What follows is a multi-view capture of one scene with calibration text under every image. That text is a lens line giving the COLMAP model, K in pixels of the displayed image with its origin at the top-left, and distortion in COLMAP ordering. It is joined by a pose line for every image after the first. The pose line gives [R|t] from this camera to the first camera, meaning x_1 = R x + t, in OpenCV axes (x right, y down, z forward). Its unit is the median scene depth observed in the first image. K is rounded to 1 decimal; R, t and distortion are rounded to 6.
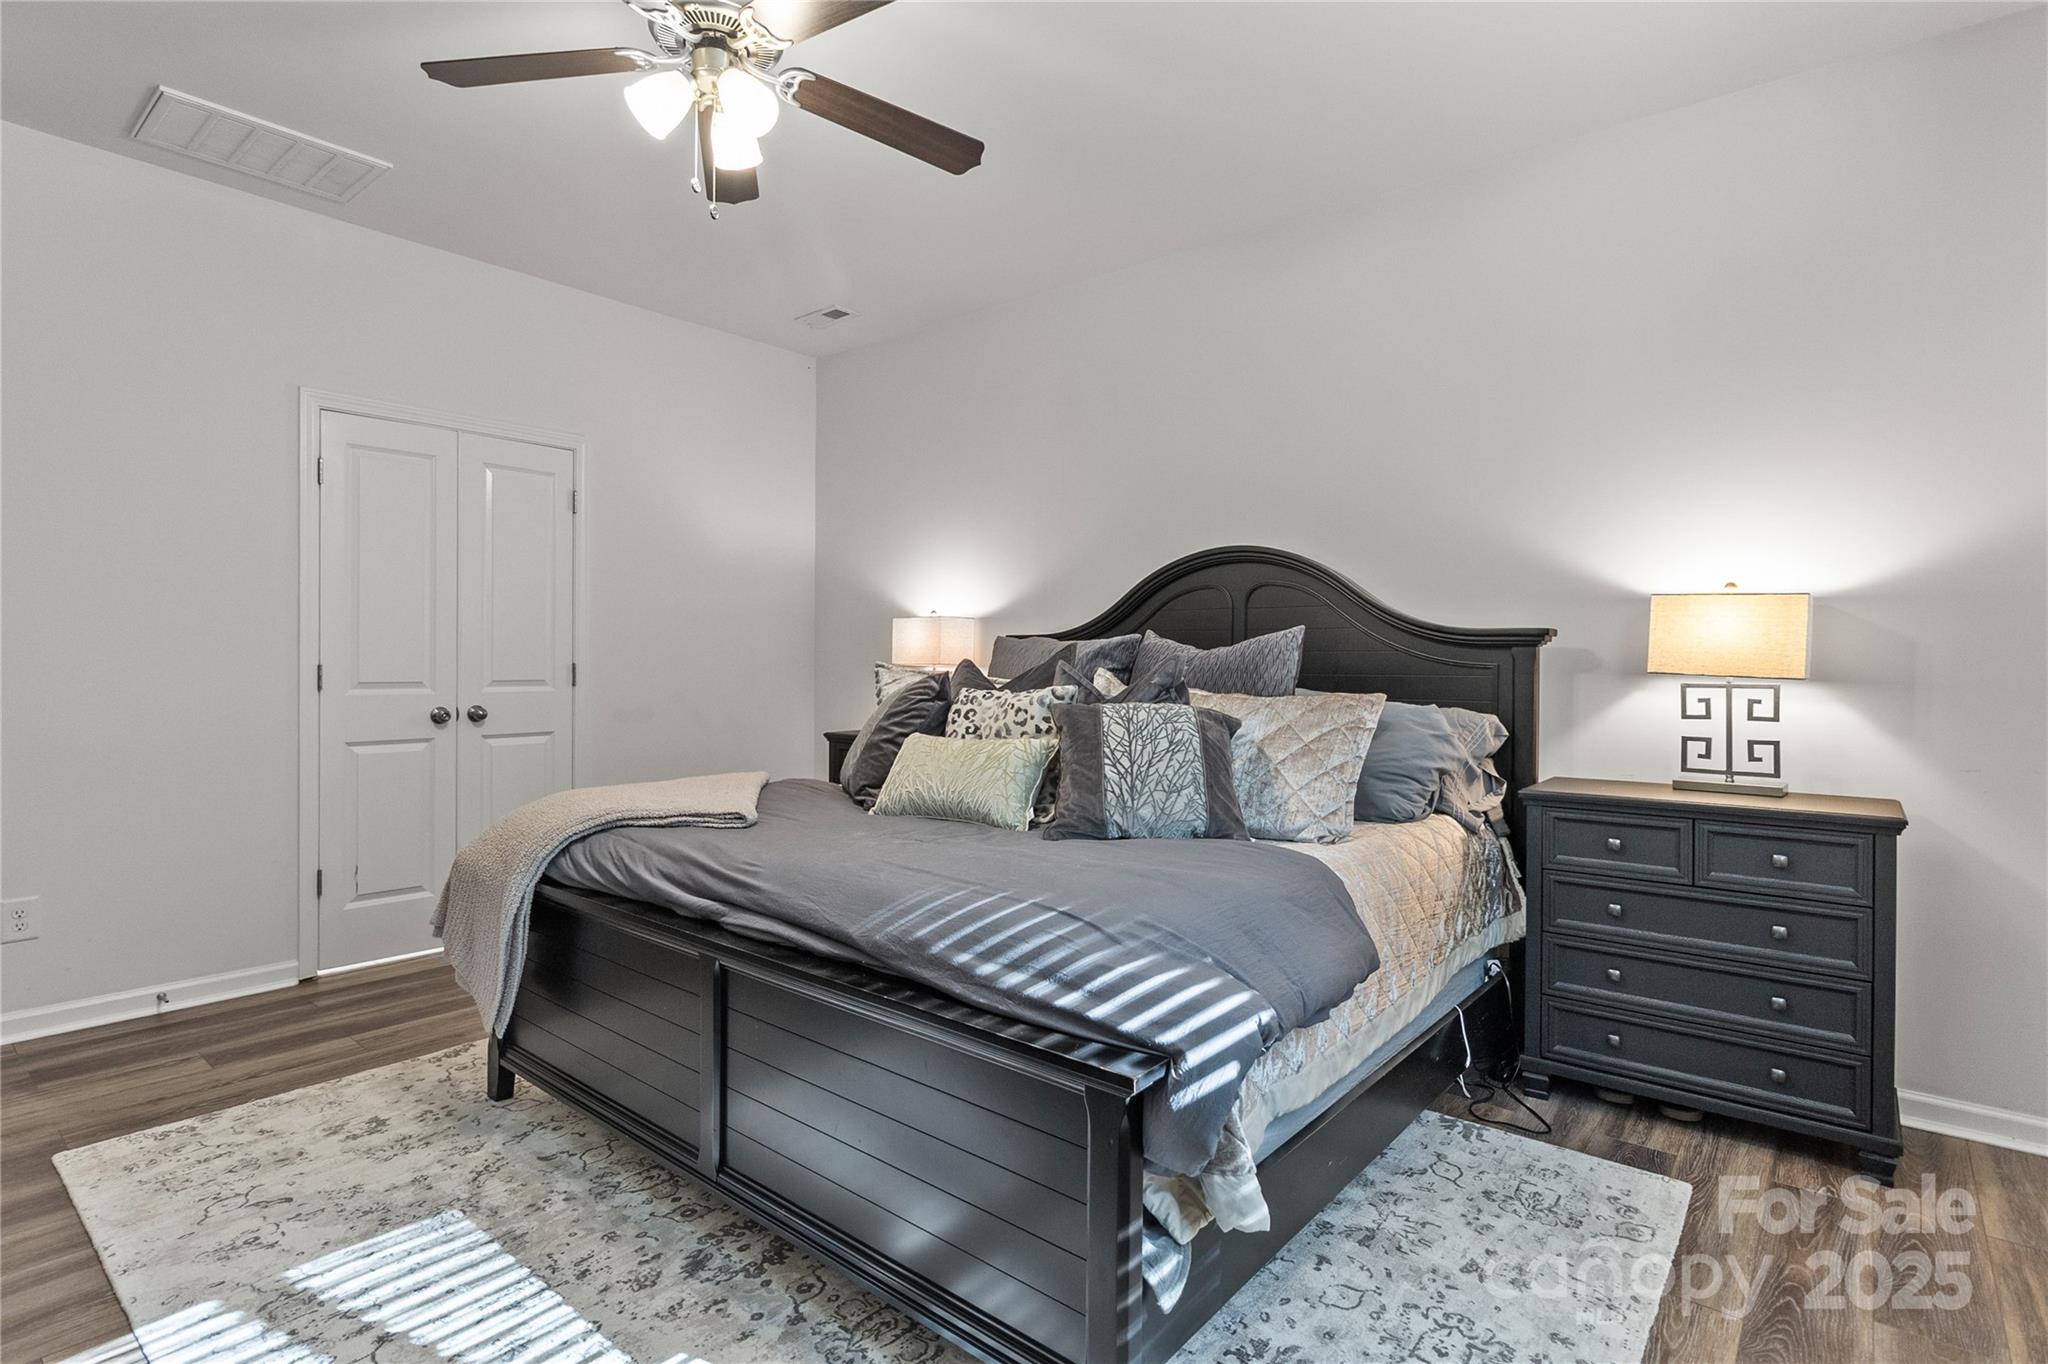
lens RADIAL K [[1021.9, 0, 1021.1], [0, 1021.9, 660.1], [0, 0, 1]] dist [0.028263, 0.000051]
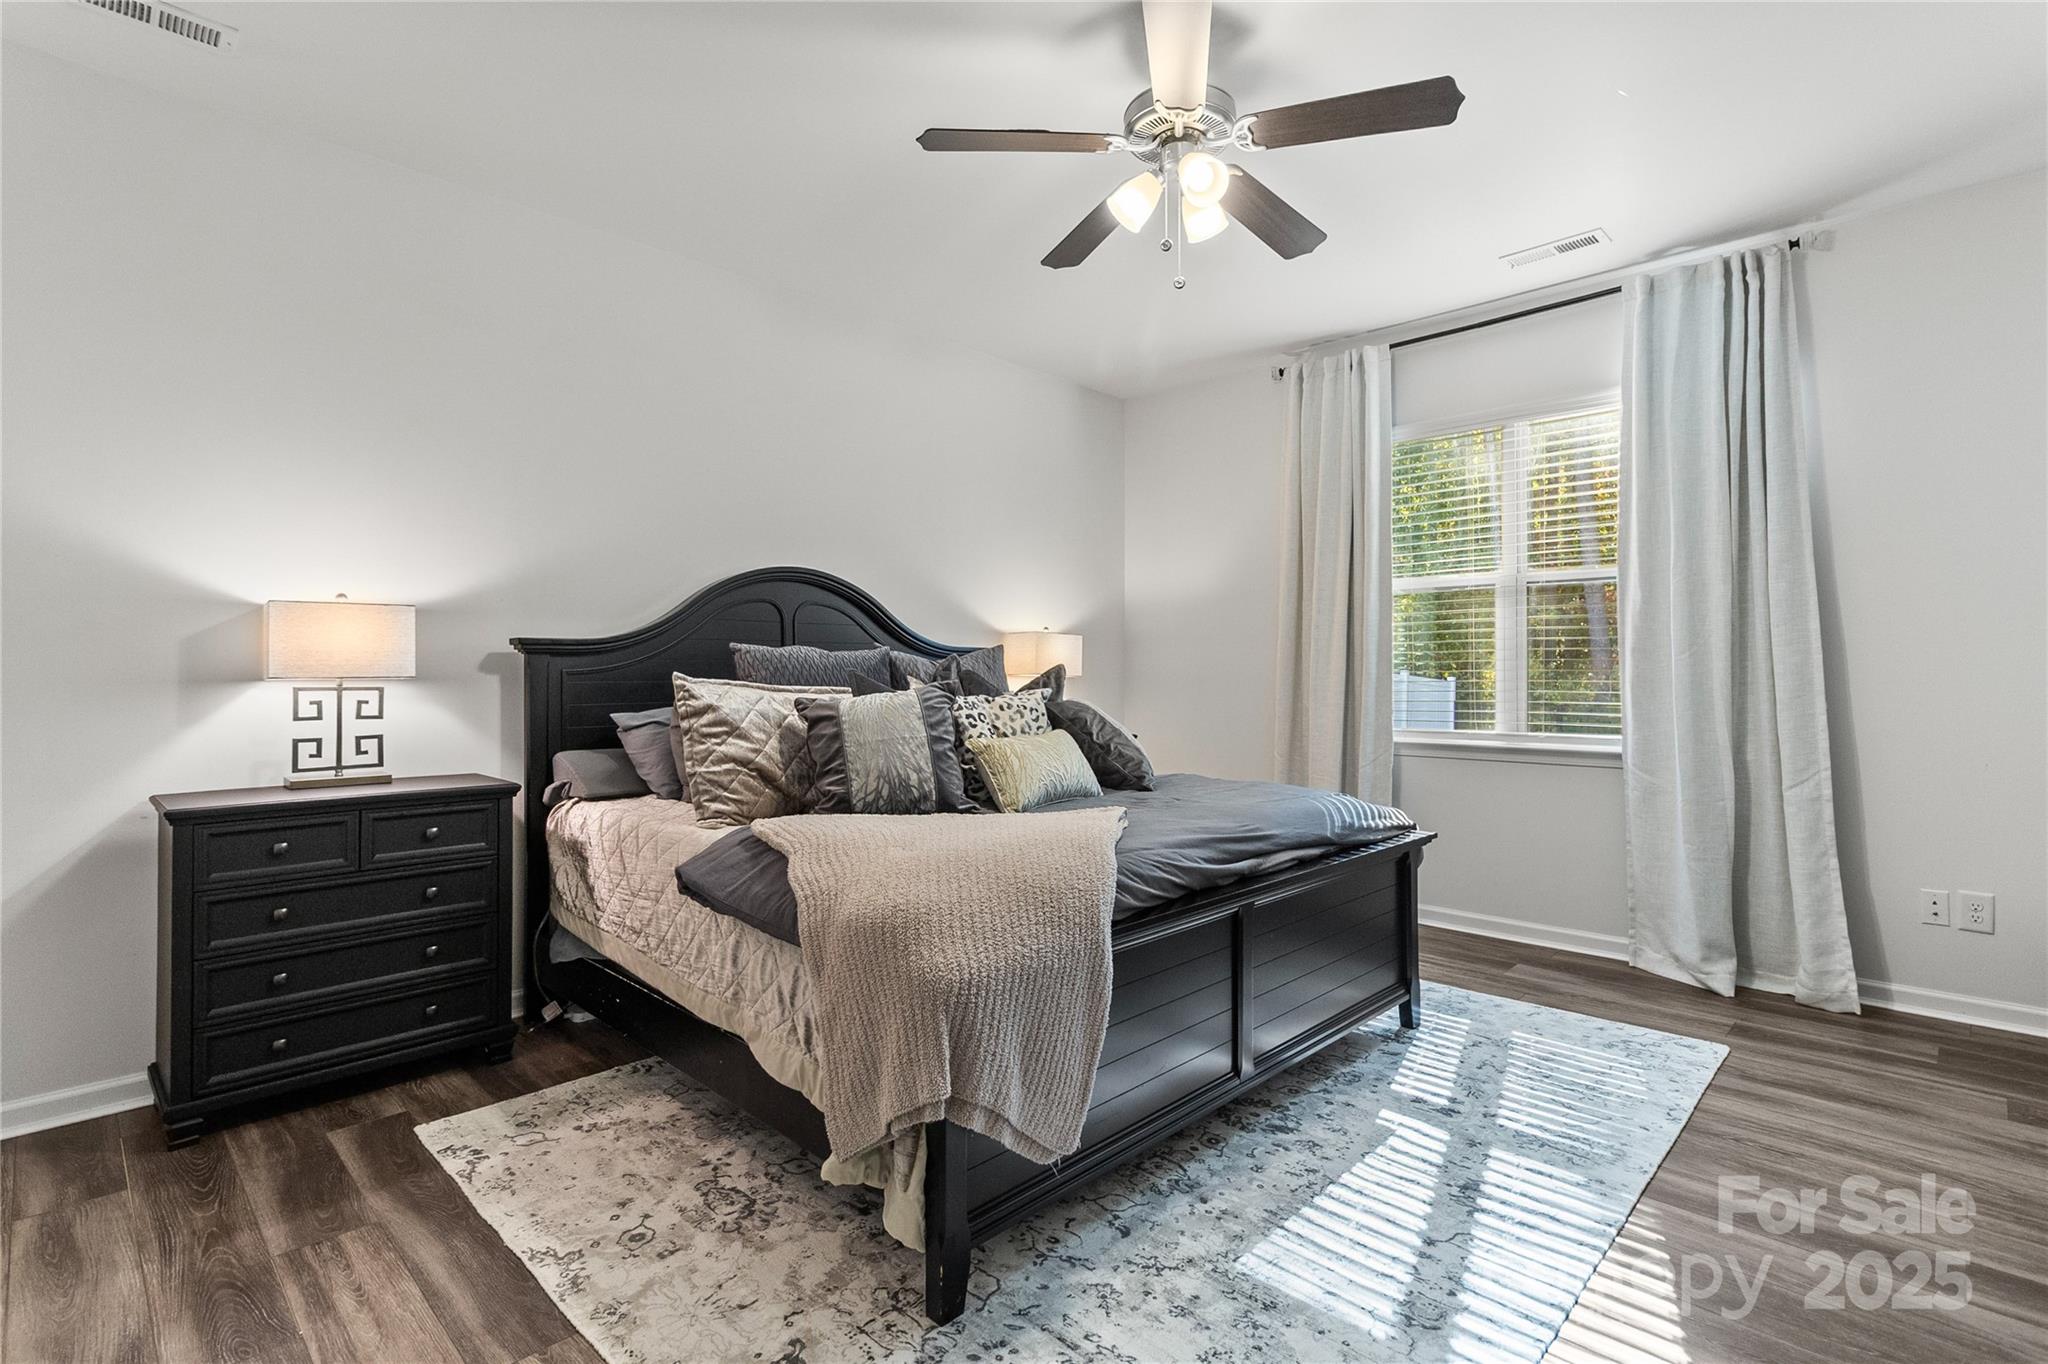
lens RADIAL K [[938.2, 0, 1020.8], [0, 938.2, 686.1], [0, 0, 1]] dist [-0.001269, 0.000084]
pose [[0.083289, -0.025403, 0.996202, -0.248948], [0.001510, 0.999677, 0.025366, -0.001839], [-0.996524, -0.000608, 0.083300, 0.201957]]
